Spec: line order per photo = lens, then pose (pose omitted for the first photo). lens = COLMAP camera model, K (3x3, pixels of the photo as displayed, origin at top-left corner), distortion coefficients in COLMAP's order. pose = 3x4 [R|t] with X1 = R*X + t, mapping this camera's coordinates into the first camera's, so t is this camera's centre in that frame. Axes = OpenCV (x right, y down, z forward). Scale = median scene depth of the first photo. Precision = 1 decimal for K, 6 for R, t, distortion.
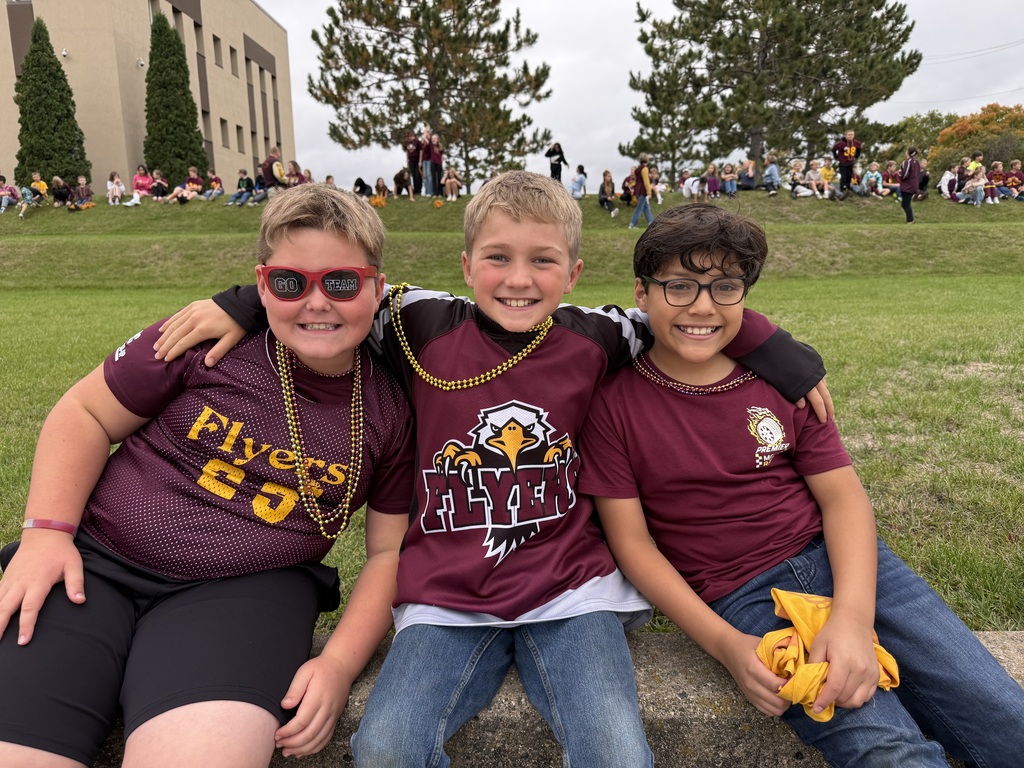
lens RADIAL K [[731.1, 0, 513.3], [0, 731.1, 363.4], [0, 0, 1]] dist [0.042444, -0.074629]
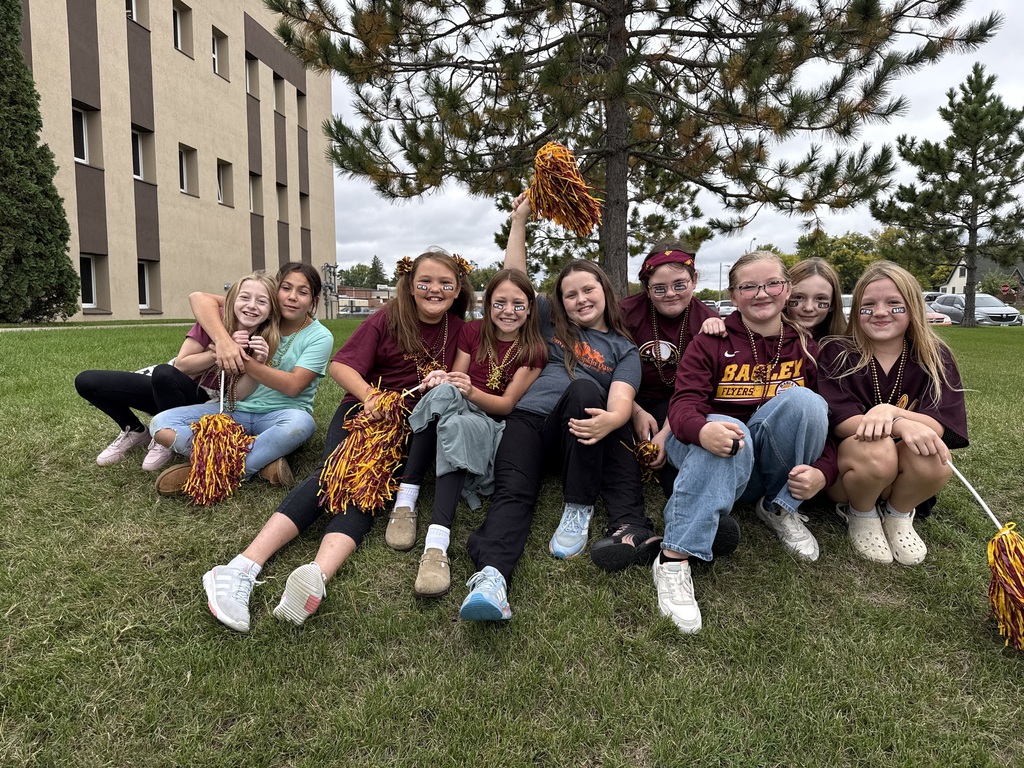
lens RADIAL K [[716.0, 0, 512.0], [0, 716.0, 384.0], [0, 0, 1]] dist [-0.004888, -0.006471]
pose [[0.995803, 0.032086, -0.085710, -0.123718], [-0.036007, 0.998356, -0.044606, -0.178811], [0.084138, 0.047505, 0.995321, 0.640485]]
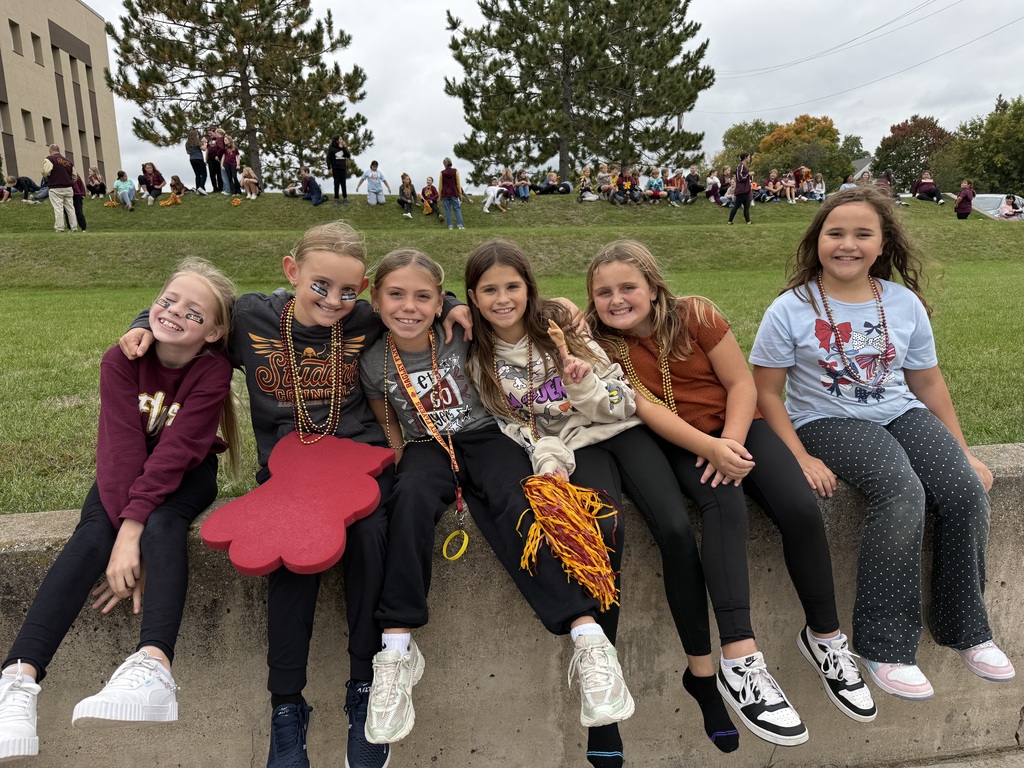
lens RADIAL K [[716.0, 0, 512.0], [0, 716.0, 384.0], [0, 0, 1]] dist [-0.004888, -0.006471]
pose [[0.984239, -0.034458, 0.173455, 0.064803], [0.028200, 0.998864, 0.038414, 0.001276], [-0.174582, -0.032917, 0.984092, -0.028146]]
